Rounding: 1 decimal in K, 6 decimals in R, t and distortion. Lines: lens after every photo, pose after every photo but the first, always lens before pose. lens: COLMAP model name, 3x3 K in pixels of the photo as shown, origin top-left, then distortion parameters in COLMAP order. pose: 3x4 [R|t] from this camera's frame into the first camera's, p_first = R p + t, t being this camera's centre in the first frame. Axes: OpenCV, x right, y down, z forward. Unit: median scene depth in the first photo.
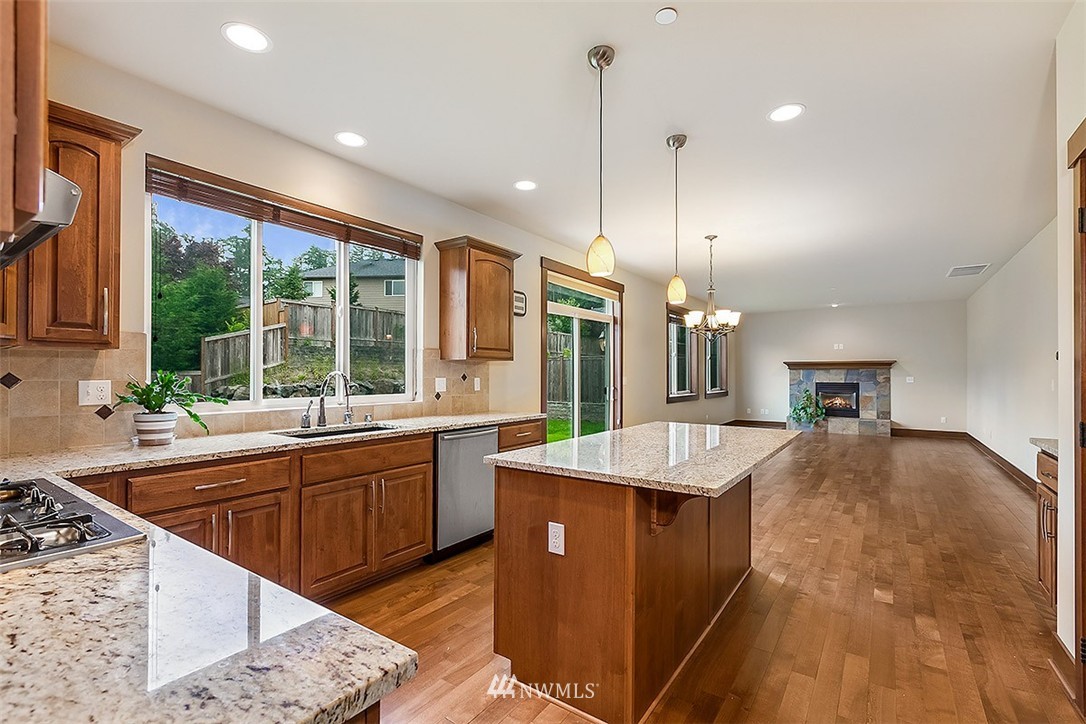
lens RADIAL K [[495.5, 0, 540.5], [0, 495.5, 366.1], [0, 0, 1]] dist [-0.000932, 0.000160]
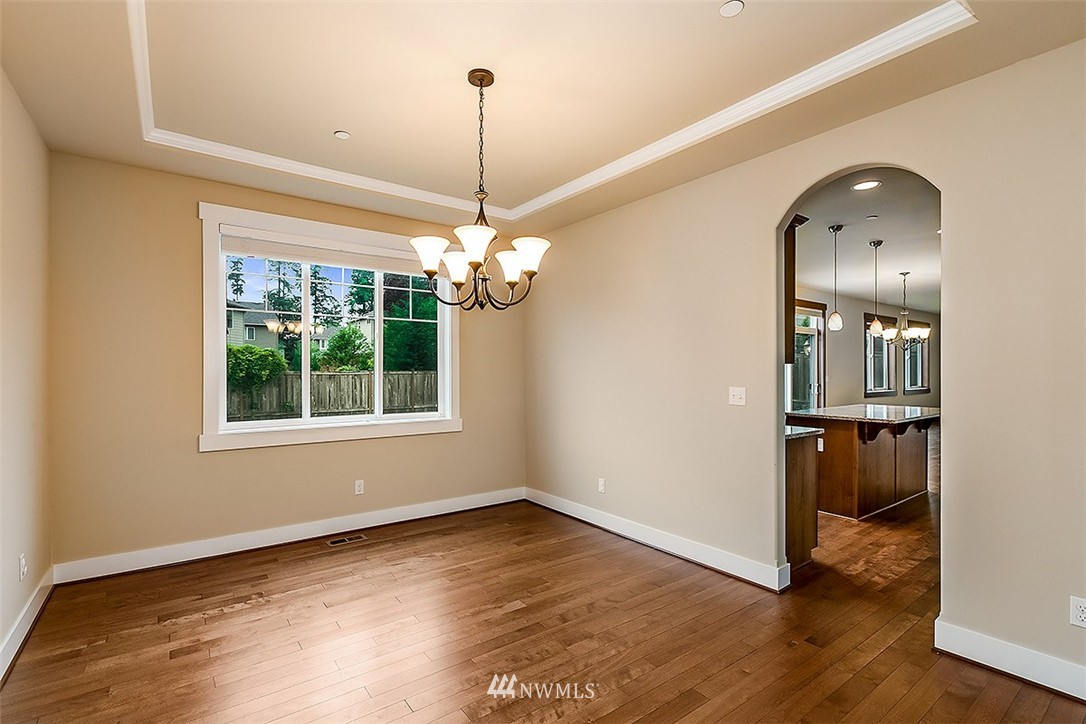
lens RADIAL K [[495.5, 0, 540.7], [0, 495.5, 371.3], [0, 0, 1]] dist [-0.000932, 0.000160]
pose [[0.949058, -0.002427, -0.315091, -0.083752], [0.007851, 0.999842, 0.015947, -0.010668], [0.315003, -0.017609, 0.948927, -0.290428]]
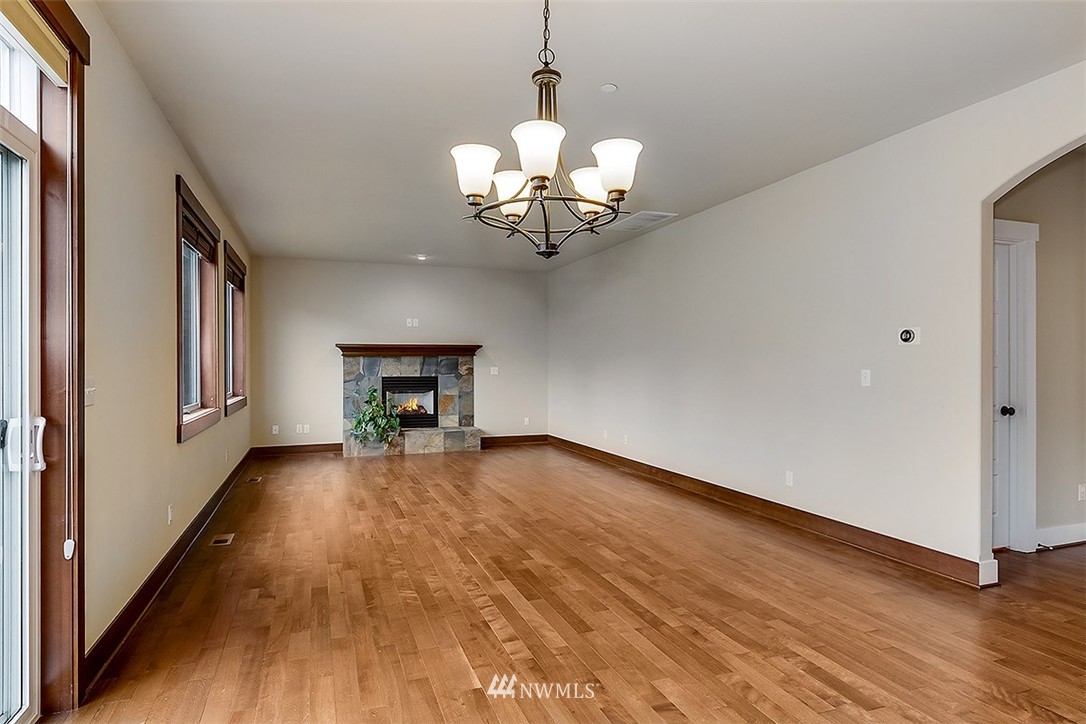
lens RADIAL K [[623.1, 0, 540.1], [0, 623.1, 361.0], [0, 0, 1]] dist [0.004825, 0.000582]
pose [[0.583881, 0.000831, 0.811839, 0.021760], [-0.007822, 0.999959, 0.004602, 0.007517], [-0.811801, -0.009037, 0.583864, 0.387230]]
